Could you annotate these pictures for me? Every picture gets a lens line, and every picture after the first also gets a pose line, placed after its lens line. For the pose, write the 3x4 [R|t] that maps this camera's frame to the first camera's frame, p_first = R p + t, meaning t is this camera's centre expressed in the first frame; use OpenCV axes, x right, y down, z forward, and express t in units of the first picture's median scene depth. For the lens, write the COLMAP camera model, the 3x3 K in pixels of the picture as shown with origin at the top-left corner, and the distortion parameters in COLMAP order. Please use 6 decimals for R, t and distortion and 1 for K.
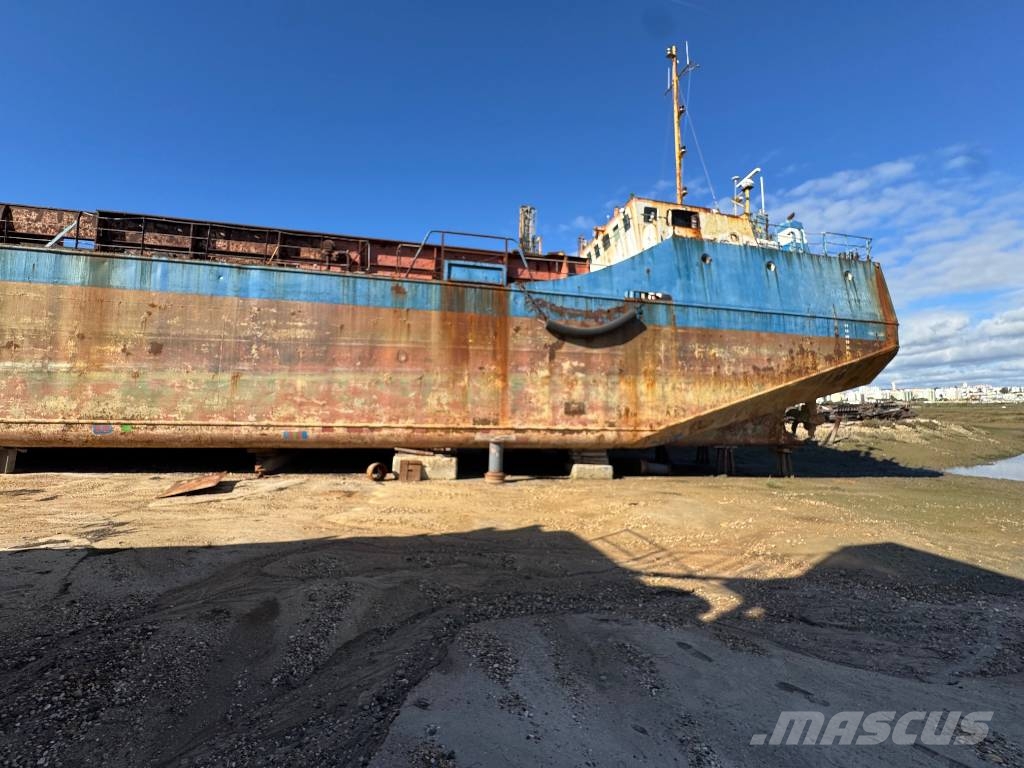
lens RADIAL K [[410.5, 0, 510.2], [0, 410.5, 381.3], [0, 0, 1]] dist [-0.001522, -0.000068]
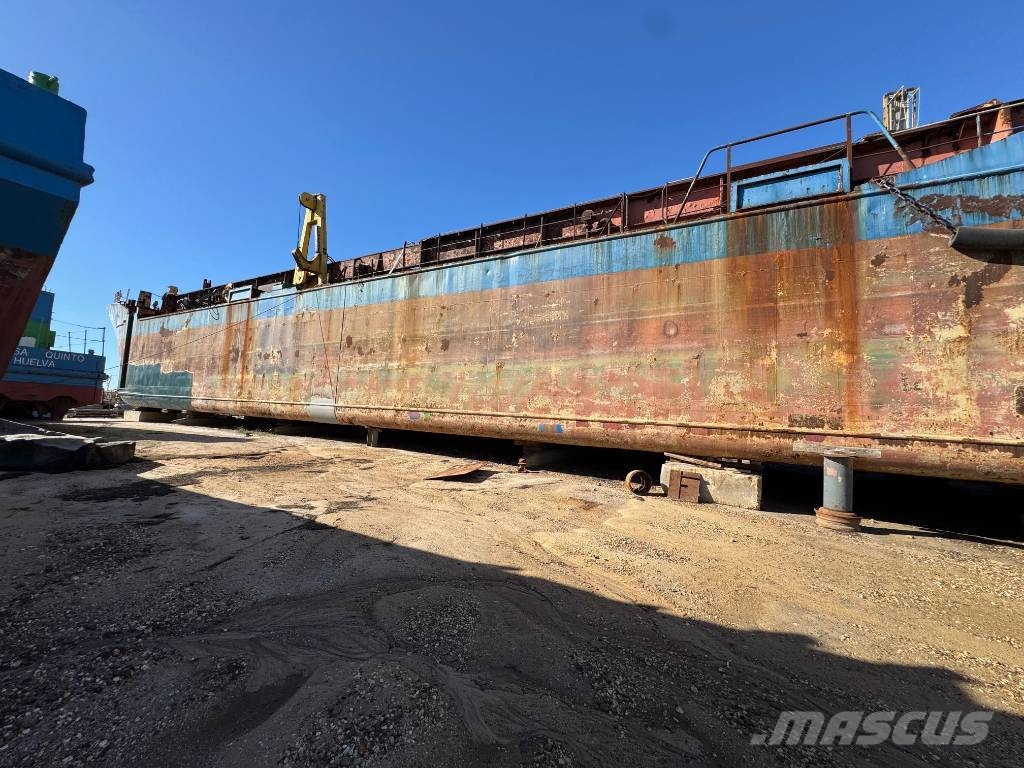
lens RADIAL K [[410.5, 0, 510.2], [0, 410.5, 381.3], [0, 0, 1]] dist [-0.001522, -0.000068]
pose [[0.740866, -0.031555, -0.670912, 0.015557], [0.020743, 0.999494, -0.024103, 0.045454], [0.671333, 0.003940, 0.741145, 0.262268]]
